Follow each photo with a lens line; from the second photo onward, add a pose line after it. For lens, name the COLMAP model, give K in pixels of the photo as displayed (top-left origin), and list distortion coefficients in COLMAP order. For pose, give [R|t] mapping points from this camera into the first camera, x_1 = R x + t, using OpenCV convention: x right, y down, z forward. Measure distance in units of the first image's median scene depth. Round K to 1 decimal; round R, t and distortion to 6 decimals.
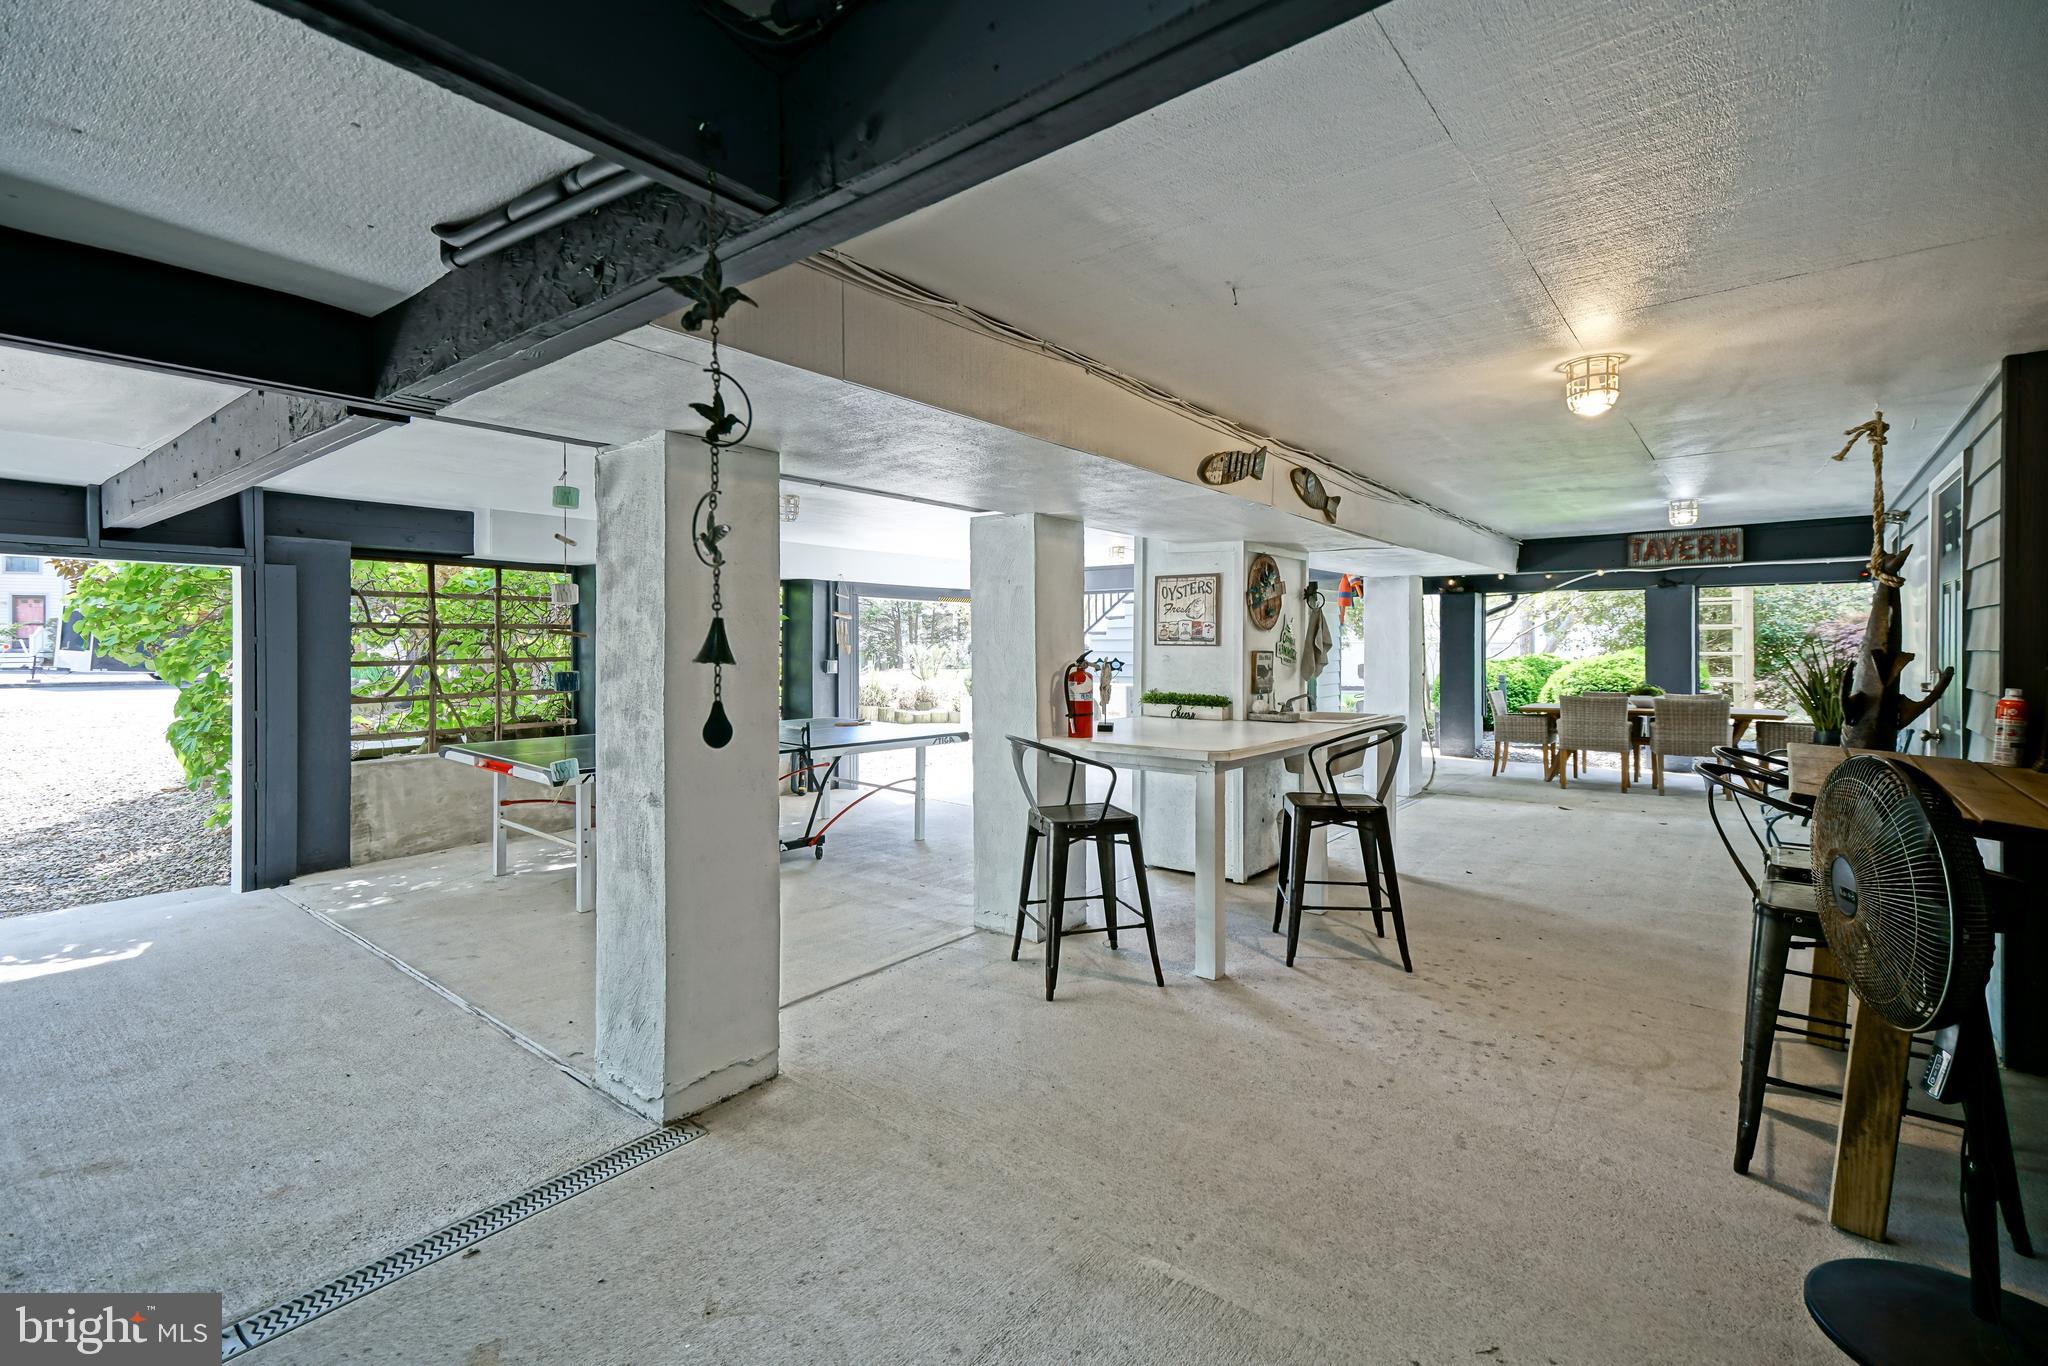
lens RADIAL K [[905.8, 0, 1023.9], [0, 905.8, 642.3], [0, 0, 1]] dist [0.032171, -0.000003]
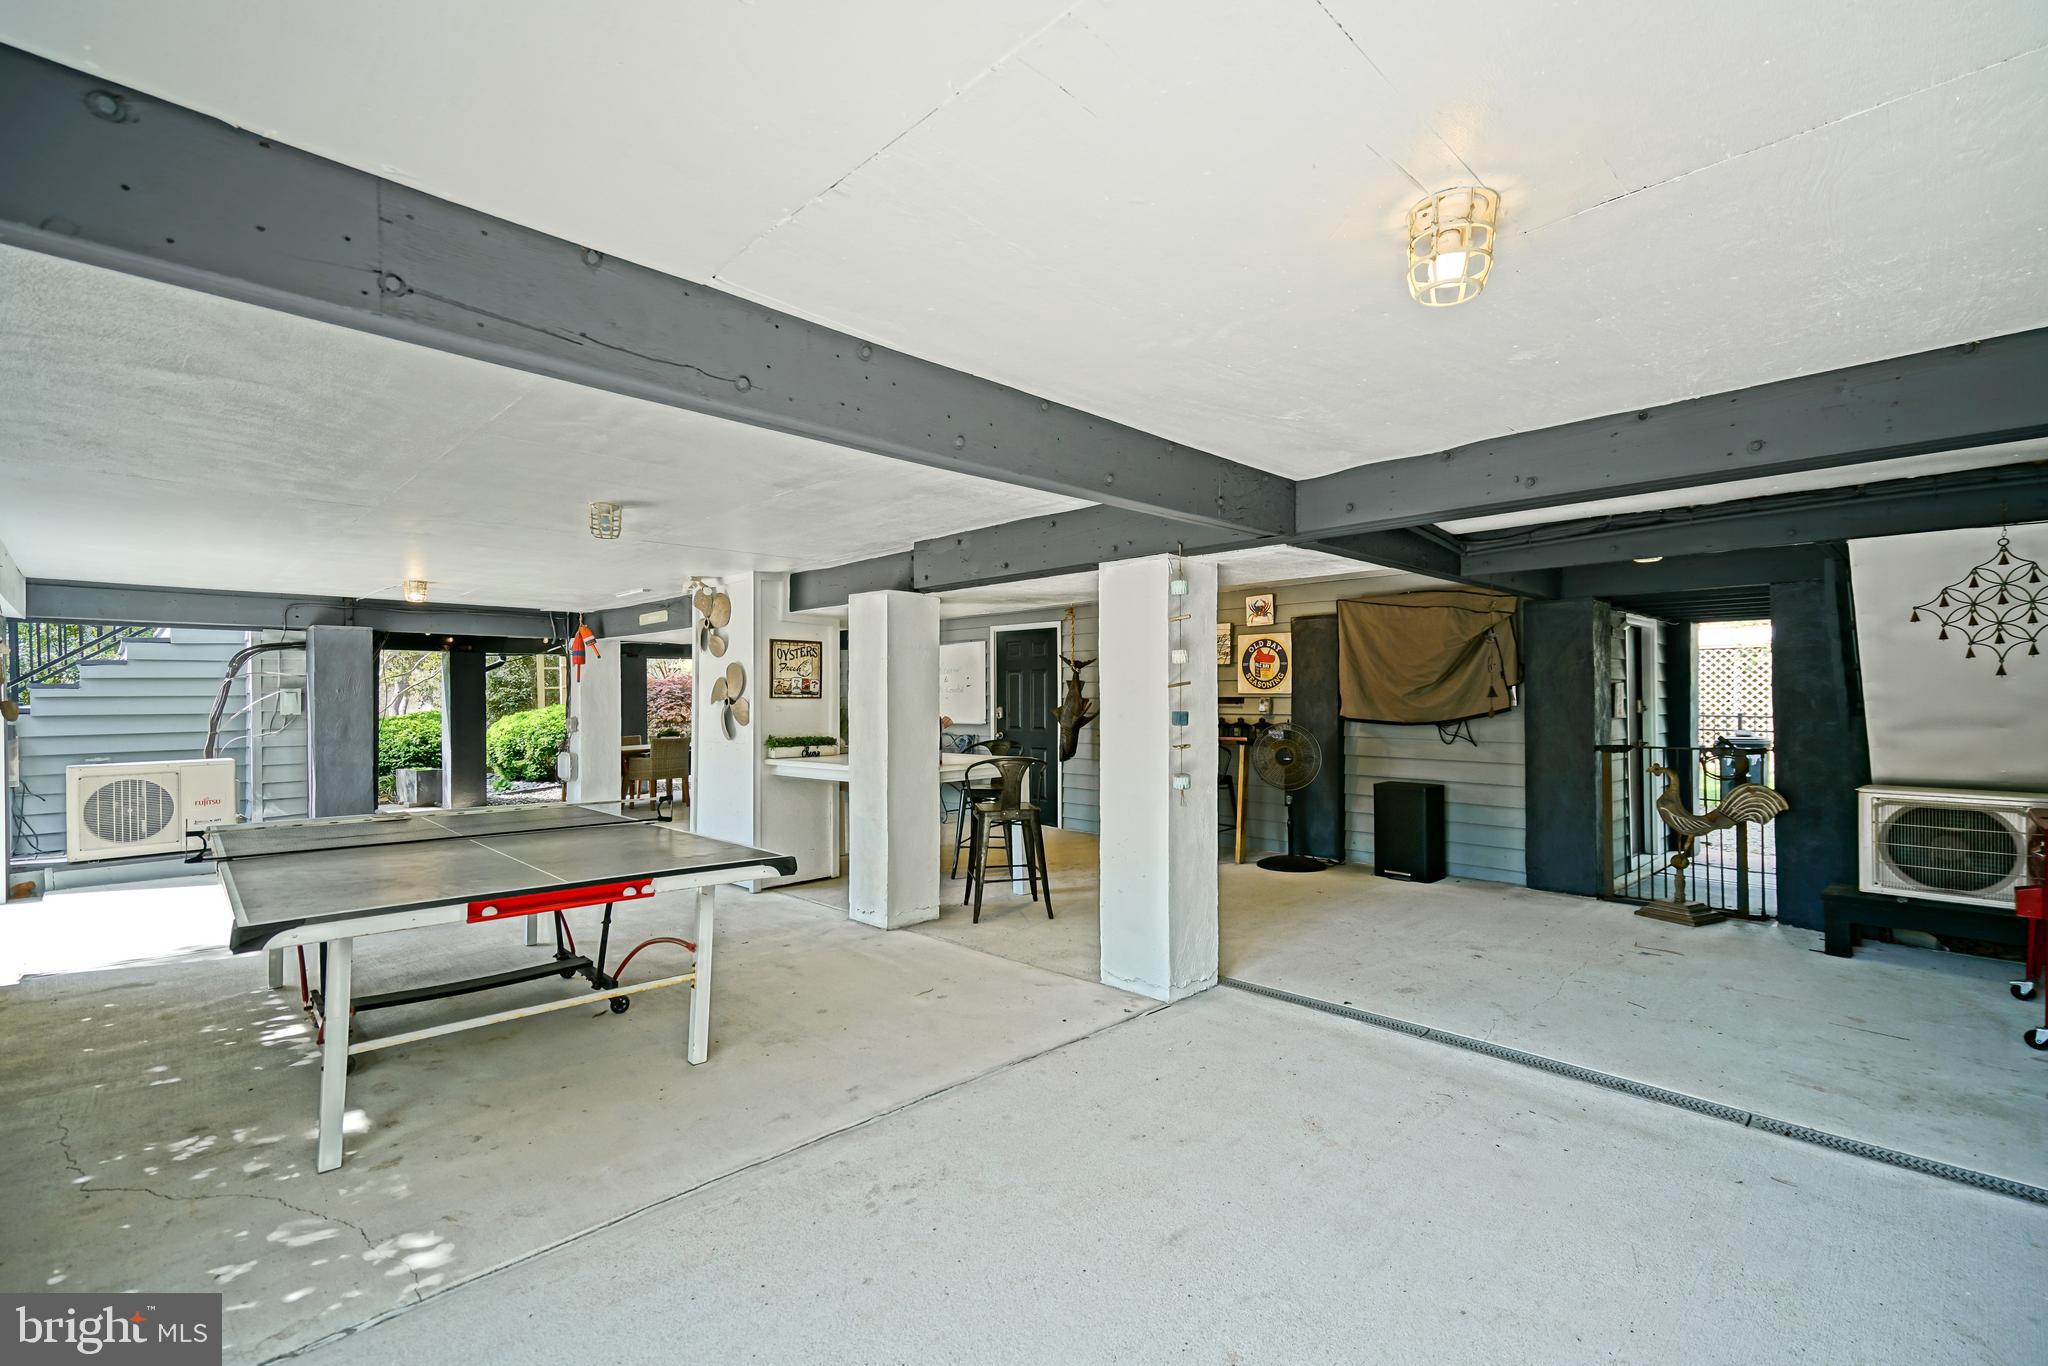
lens RADIAL K [[915.0, 0, 1012.5], [0, 915.0, 675.3], [0, 0, 1]] dist [0.036497, 0.000048]
pose [[0.121119, 0.025496, 0.992311, -1.017334], [0.004363, 0.999647, -0.026217, 0.006388], [-0.992628, 0.007505, 0.120965, 0.560445]]
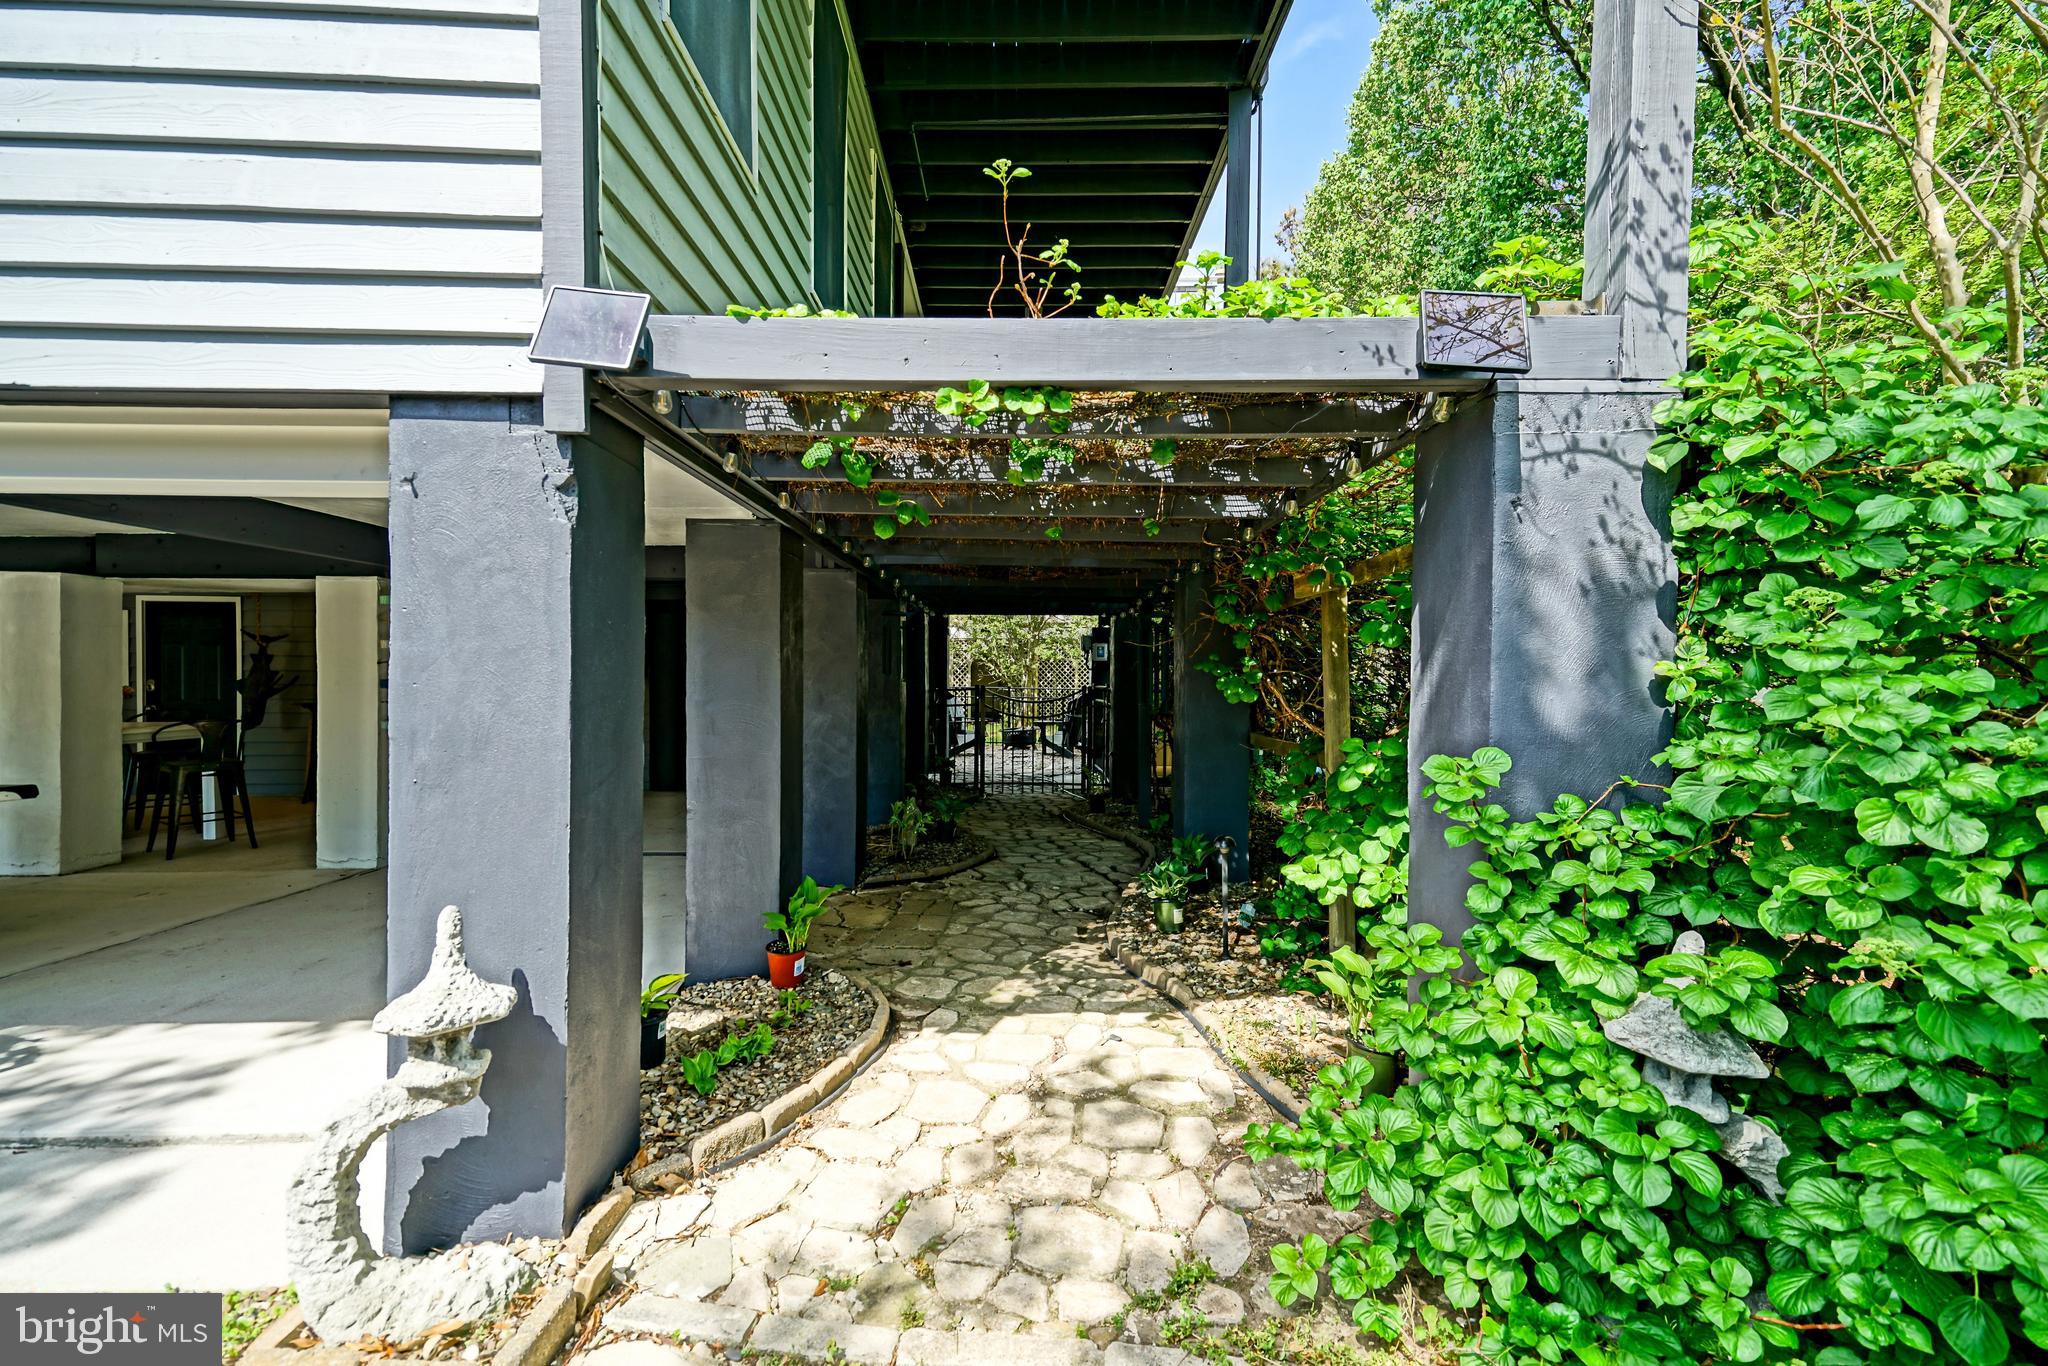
lens RADIAL K [[915.0, 0, 1012.5], [0, 915.0, 675.3], [0, 0, 1]] dist [0.036497, 0.000048]
pose [[-0.616740, -0.000685, 0.787166, -1.660049], [-0.003174, 0.999994, -0.001617, 0.012196], [-0.787160, -0.003495, -0.616739, 0.620524]]
